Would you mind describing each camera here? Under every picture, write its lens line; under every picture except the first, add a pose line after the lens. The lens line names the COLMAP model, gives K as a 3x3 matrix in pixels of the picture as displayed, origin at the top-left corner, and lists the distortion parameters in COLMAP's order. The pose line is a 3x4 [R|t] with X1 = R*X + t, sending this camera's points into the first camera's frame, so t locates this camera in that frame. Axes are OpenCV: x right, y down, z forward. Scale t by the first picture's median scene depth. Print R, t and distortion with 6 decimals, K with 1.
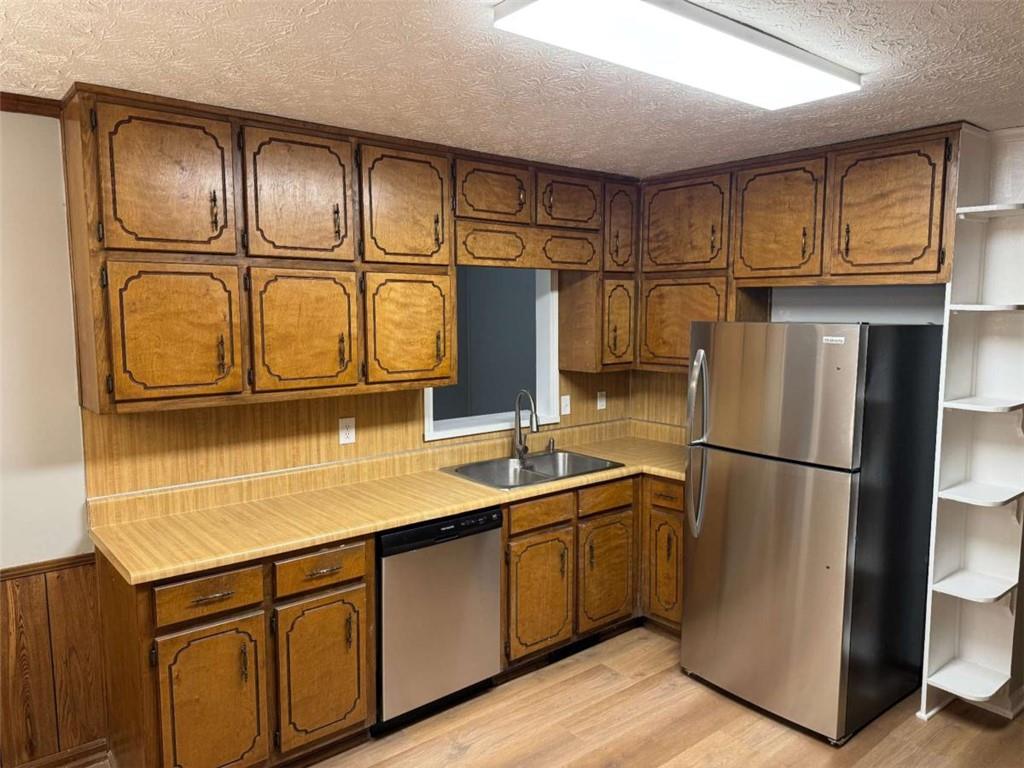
lens RADIAL K [[727.0, 0, 509.1], [0, 727.0, 387.6], [0, 0, 1]] dist [0.122483, -0.173105]
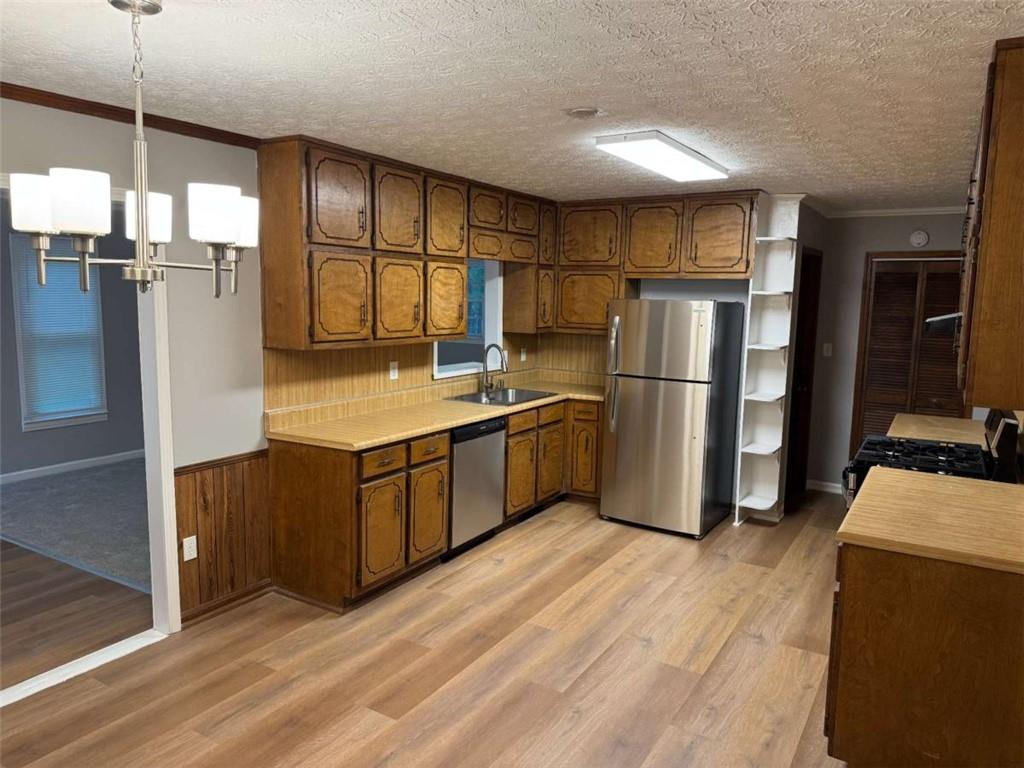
lens RADIAL K [[719.4, 0, 513.3], [0, 719.4, 393.2], [0, 0, 1]] dist [0.143998, -0.184639]
pose [[0.943884, -0.024962, 0.329334, -0.490662], [0.014455, 0.999307, 0.034316, 0.060740], [-0.329962, -0.027630, 0.943590, -0.443371]]
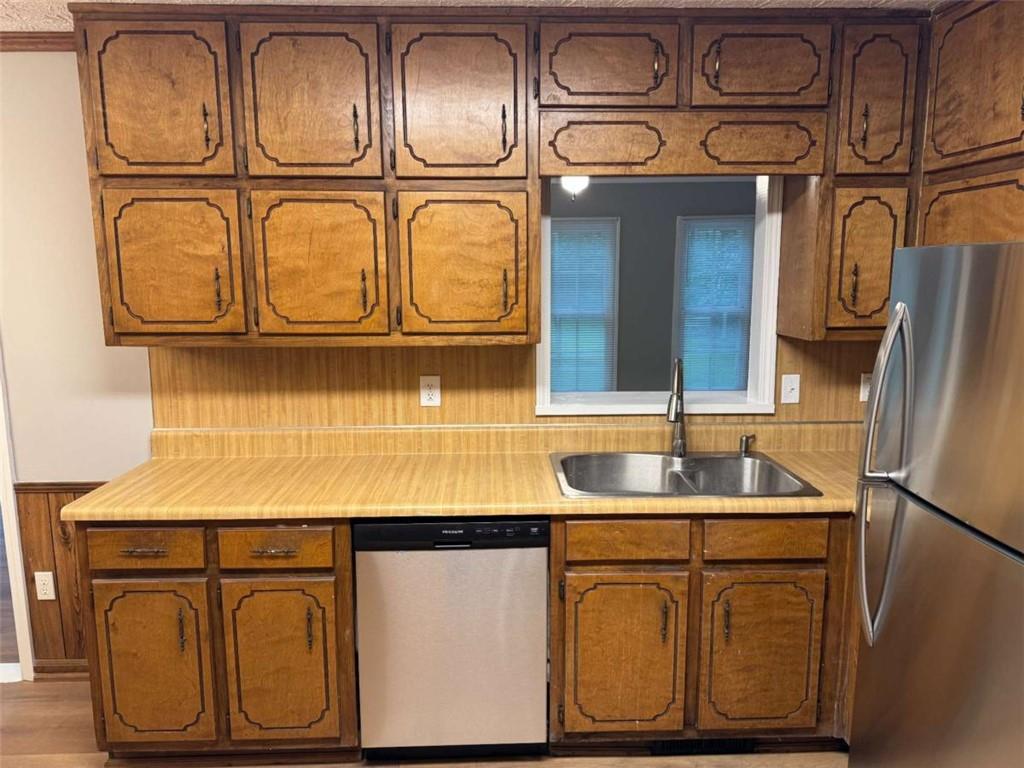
lens RADIAL K [[721.8, 0, 505.5], [0, 721.8, 387.7], [0, 0, 1]] dist [0.073525, -0.092541]
pose [[0.788639, 0.095910, -0.607331, 0.363142], [-0.064502, 0.995214, 0.073407, -0.011346], [0.611464, -0.018718, 0.791050, 0.417437]]
